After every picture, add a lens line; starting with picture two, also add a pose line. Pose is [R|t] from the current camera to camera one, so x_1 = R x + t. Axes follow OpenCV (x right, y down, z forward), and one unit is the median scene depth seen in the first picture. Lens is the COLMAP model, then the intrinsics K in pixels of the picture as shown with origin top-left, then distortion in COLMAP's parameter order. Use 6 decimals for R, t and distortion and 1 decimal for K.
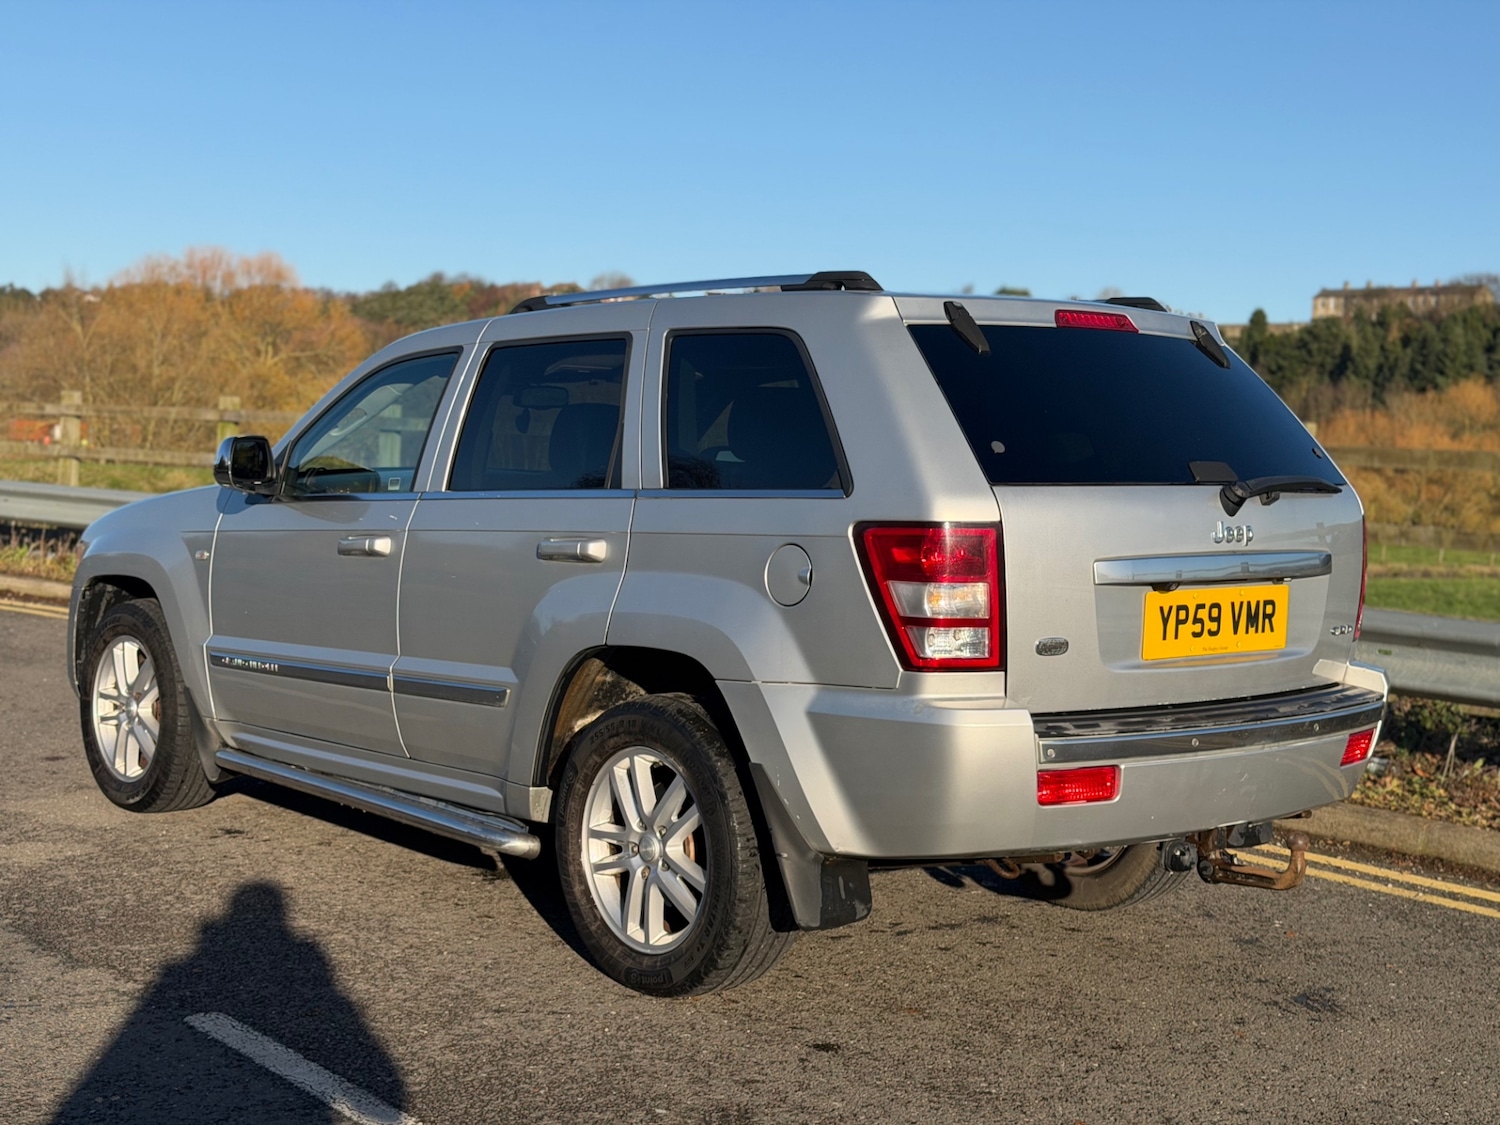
lens RADIAL K [[2078.2, 0, 737.5], [0, 2078.2, 585.9], [0, 0, 1]] dist [0.112290, 0.000000]
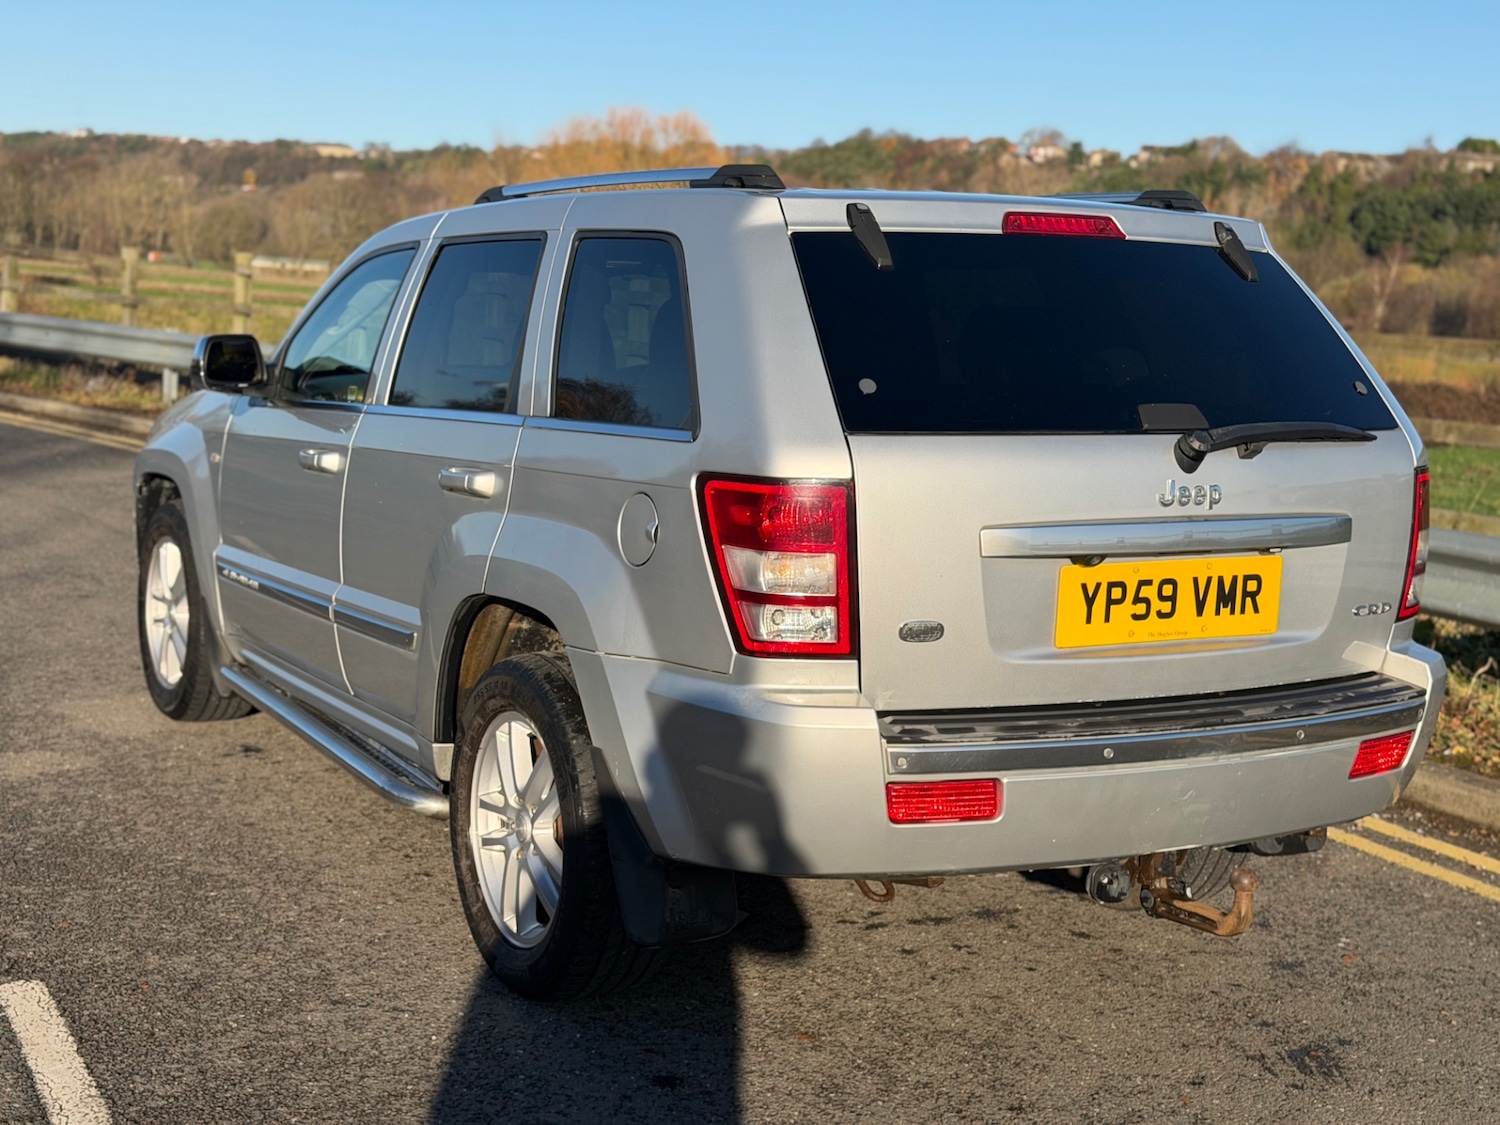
lens RADIAL K [[2078.2, 0, 738.8], [0, 2078.2, 560.4], [0, 0, 1]] dist [0.112290, 0.000000]
pose [[0.979562, 0.038293, -0.197463, 0.211452], [-0.027228, 0.997919, 0.058448, -0.039272], [0.199290, -0.051877, 0.978566, 0.161007]]
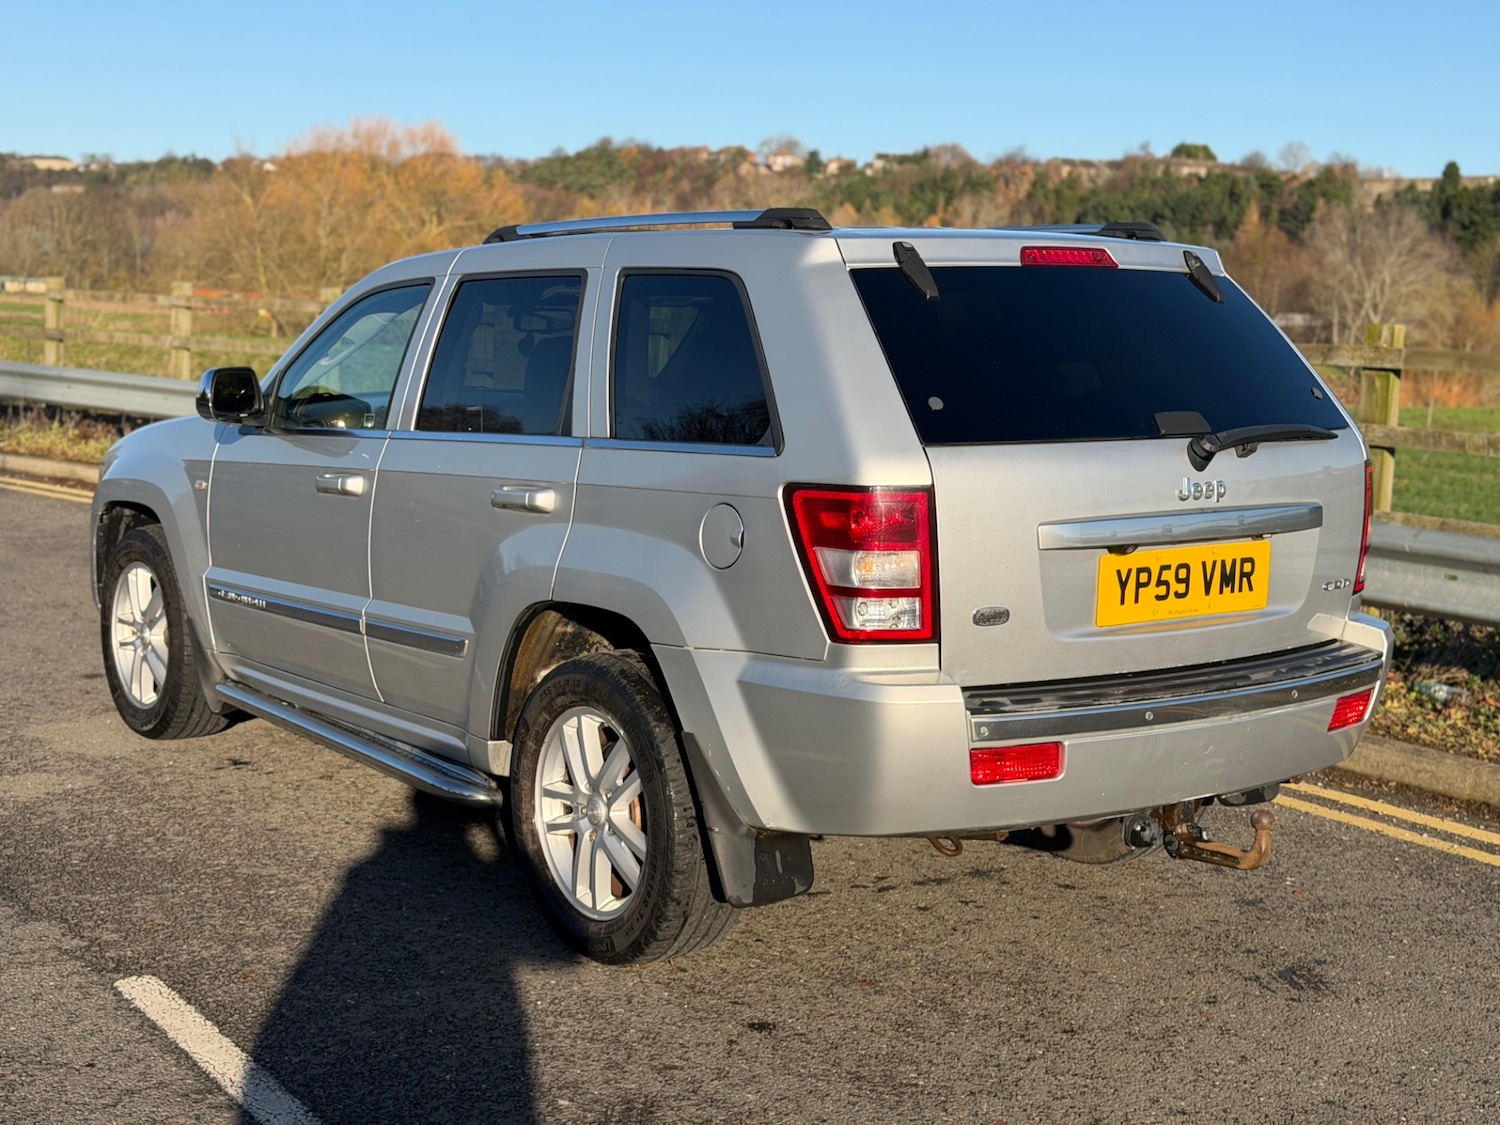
lens RADIAL K [[2078.2, 0, 742.5], [0, 2078.2, 561.9], [0, 0, 1]] dist [0.112290, 0.000000]
pose [[0.996889, 0.003096, -0.078759, 0.098991], [0.001107, 0.998579, 0.053272, -0.040009], [0.078812, -0.053194, 0.995469, 0.048758]]
